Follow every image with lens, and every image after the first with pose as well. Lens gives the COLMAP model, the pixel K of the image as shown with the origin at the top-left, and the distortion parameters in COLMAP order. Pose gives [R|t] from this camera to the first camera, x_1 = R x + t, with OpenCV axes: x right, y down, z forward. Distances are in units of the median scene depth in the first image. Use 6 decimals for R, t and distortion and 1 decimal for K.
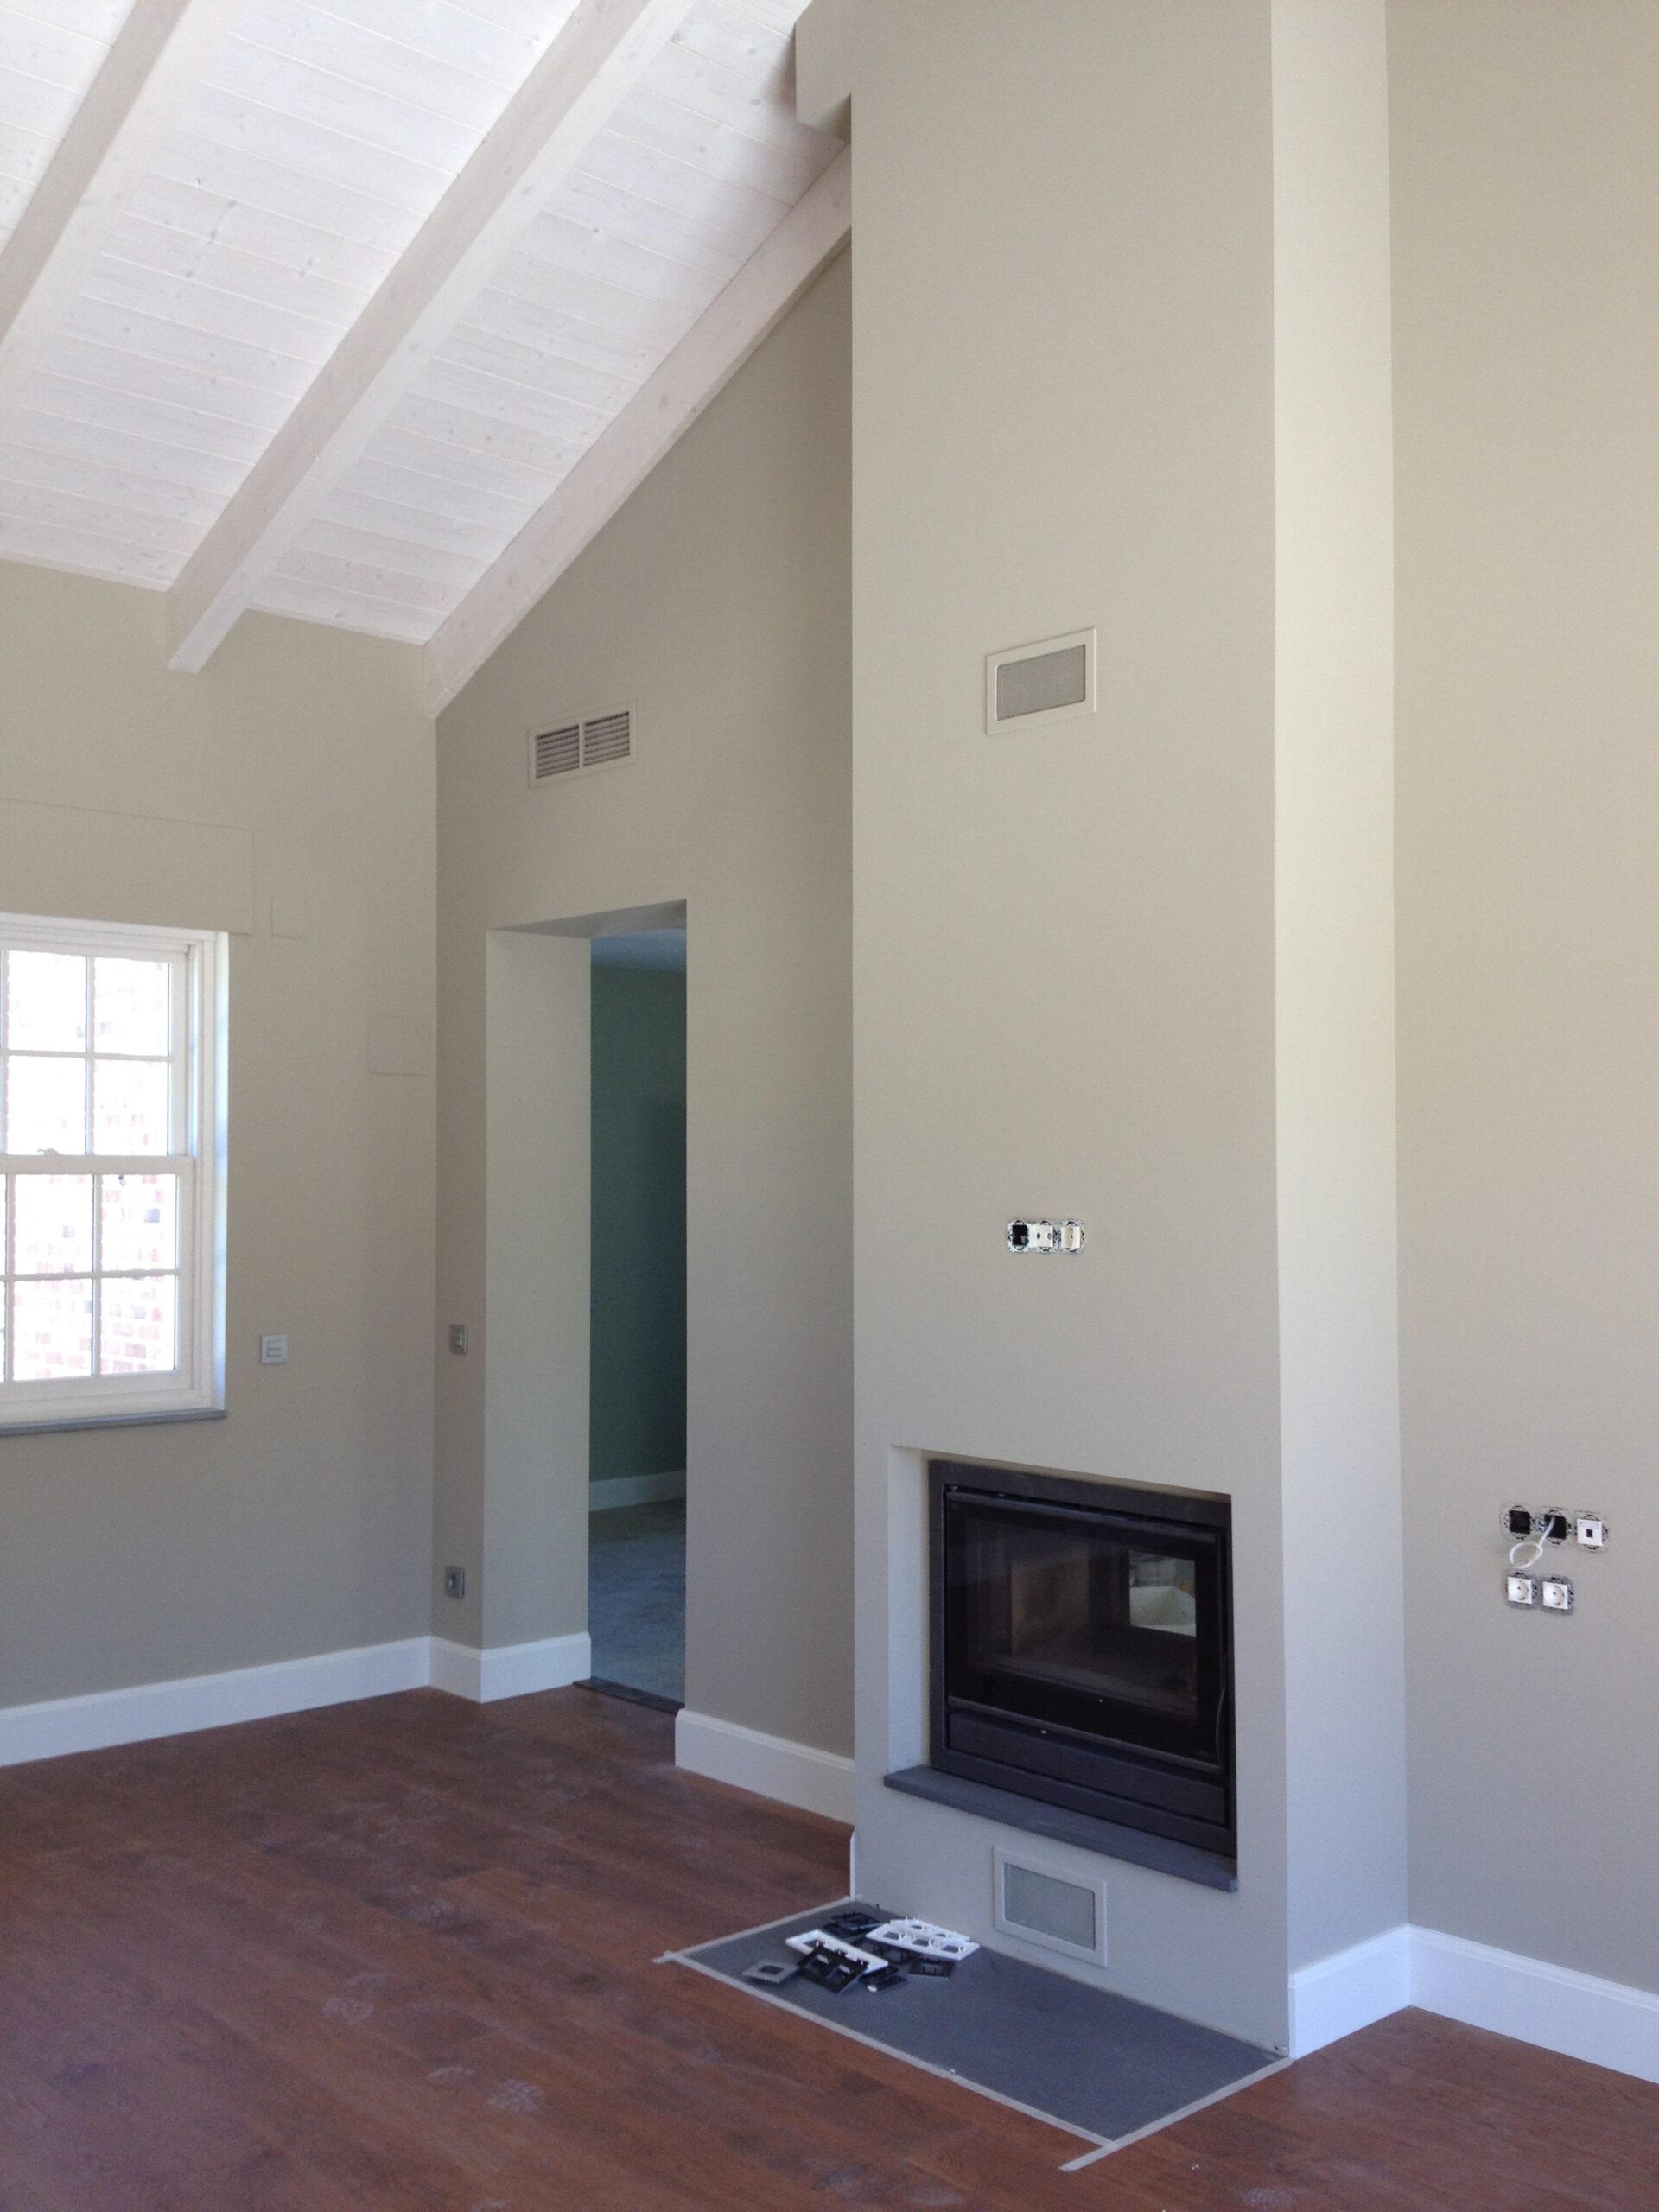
lens RADIAL K [[2185.6, 0, 829.5], [0, 2185.6, 1106.0], [0, 0, 1]] dist [0.207406, -0.483000]
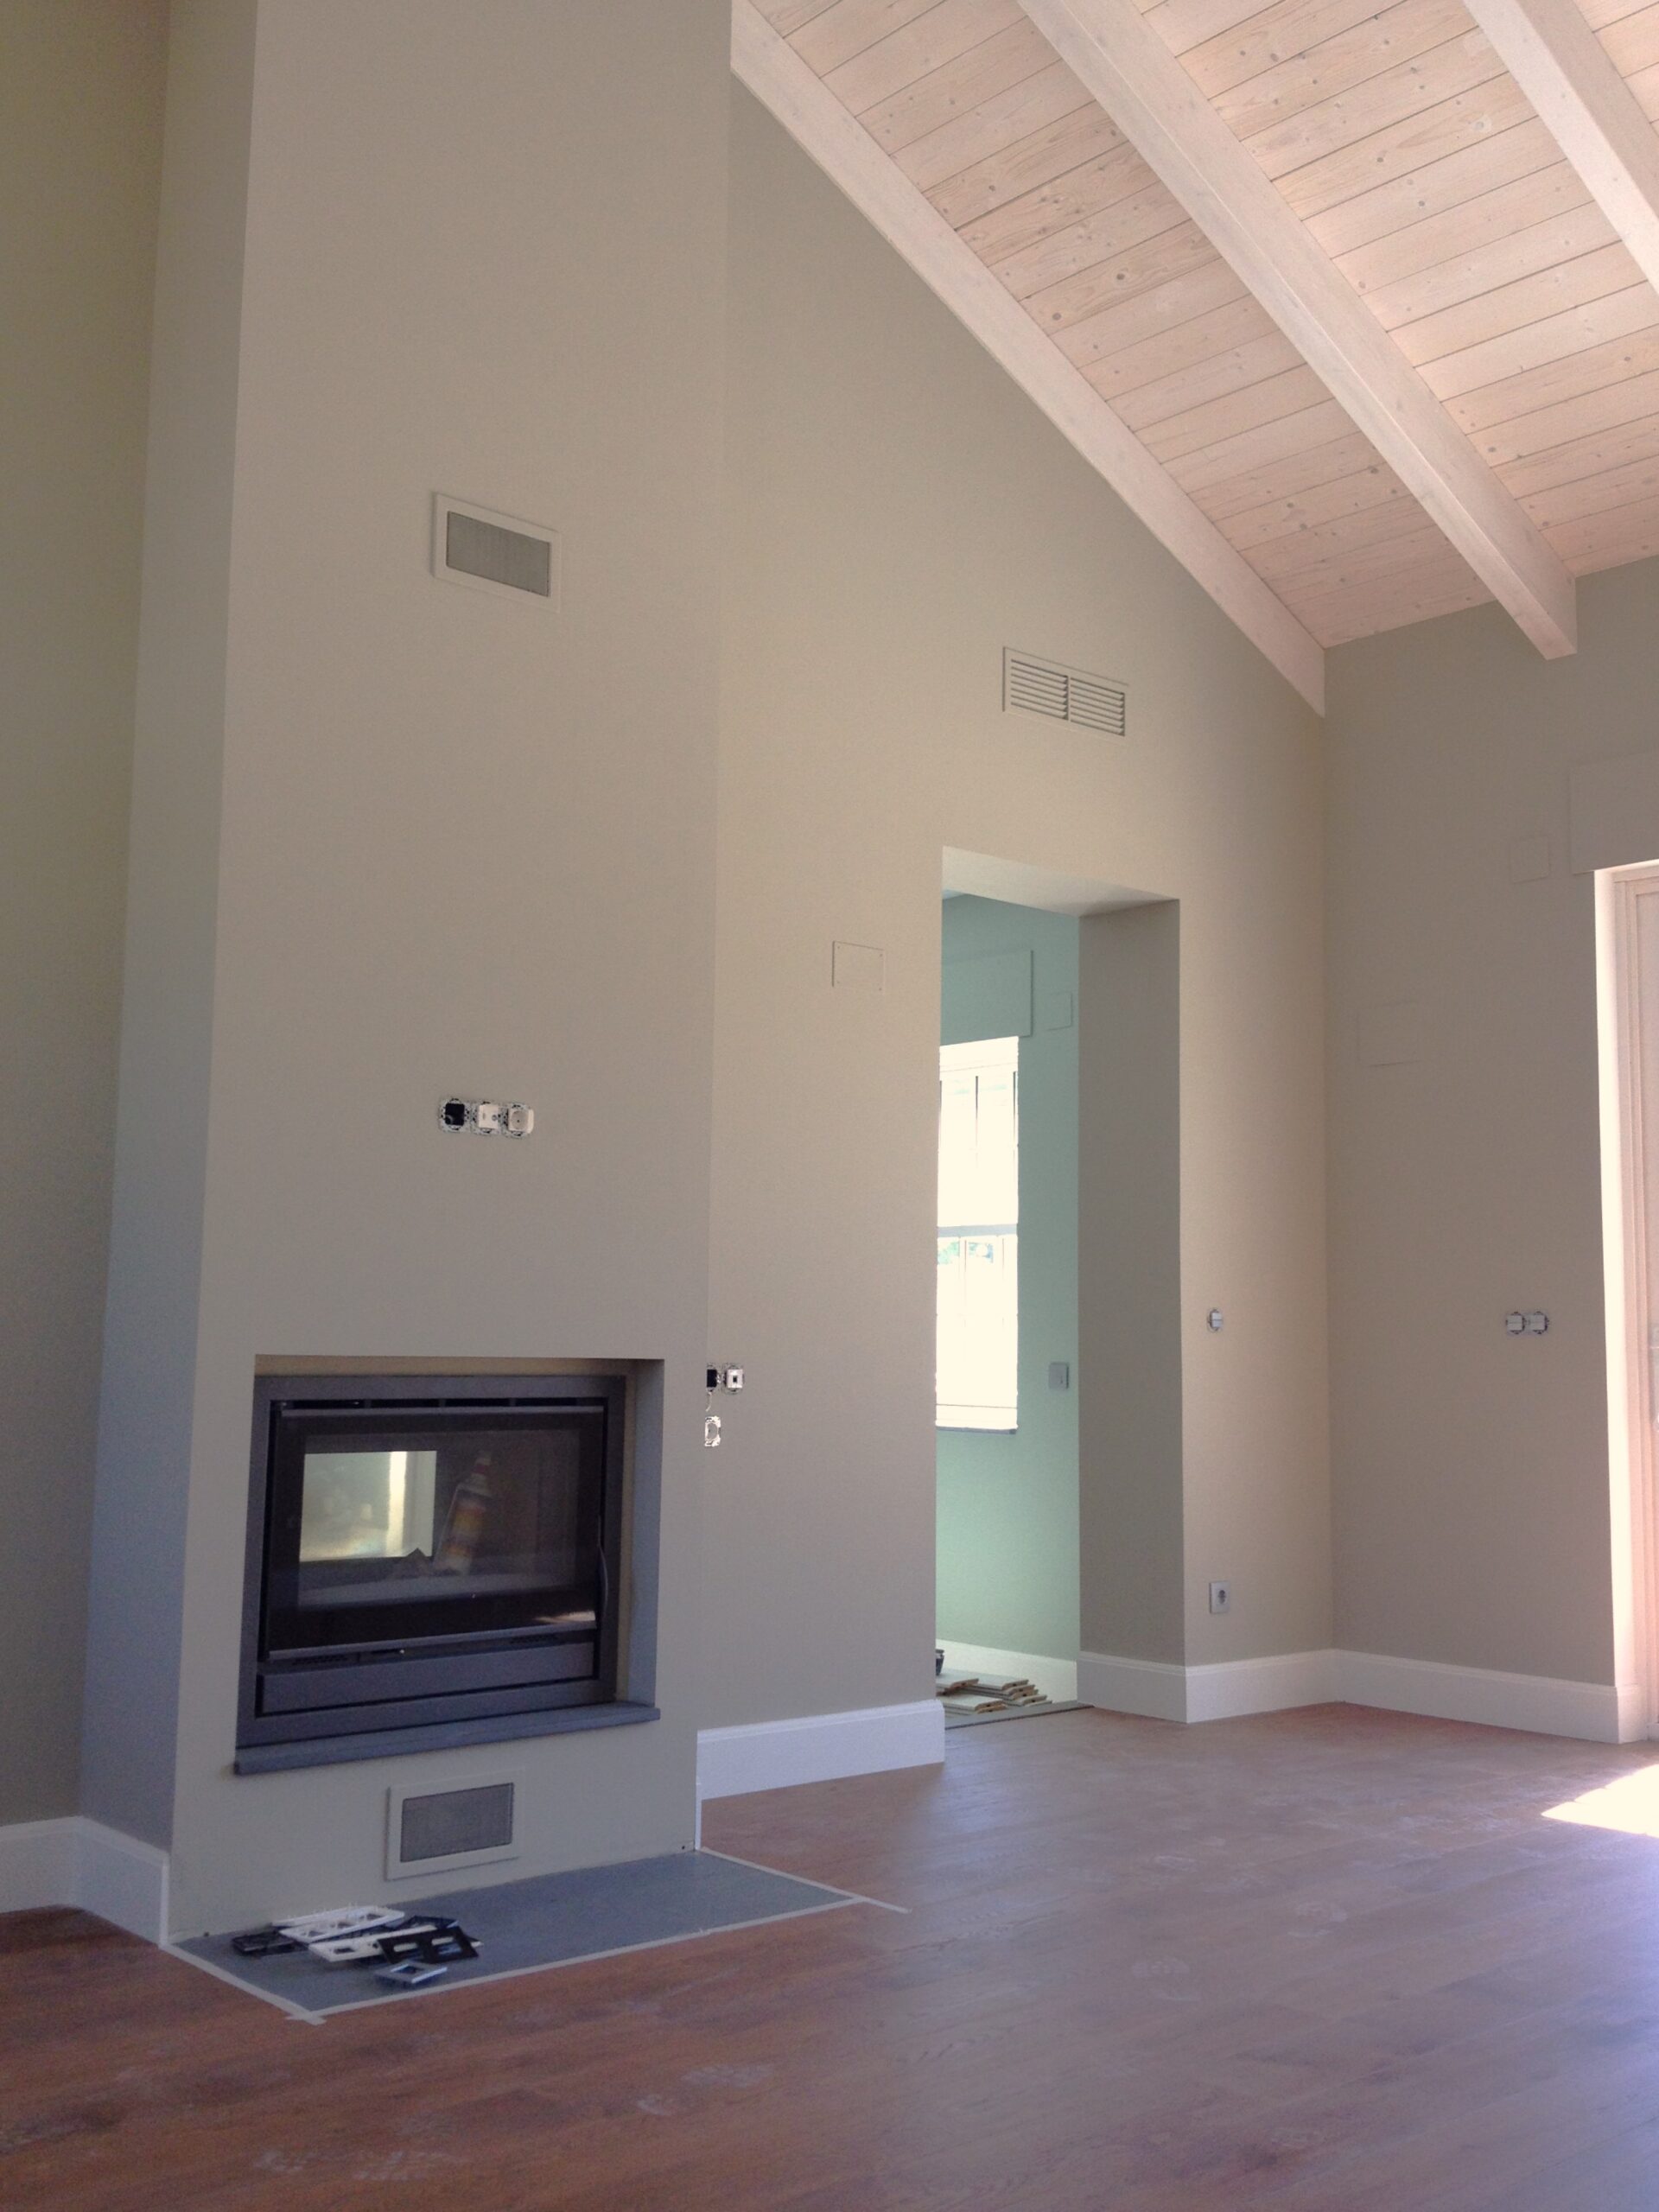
lens RADIAL K [[2185.6, 0, 829.5], [0, 2185.6, 1106.0], [0, 0, 1]] dist [0.207406, -0.483000]
pose [[0.006778, 0.111777, 0.993710, -0.860551], [-0.045470, 0.992740, -0.111358, 0.154903], [-0.998943, -0.044429, 0.011811, 0.838587]]
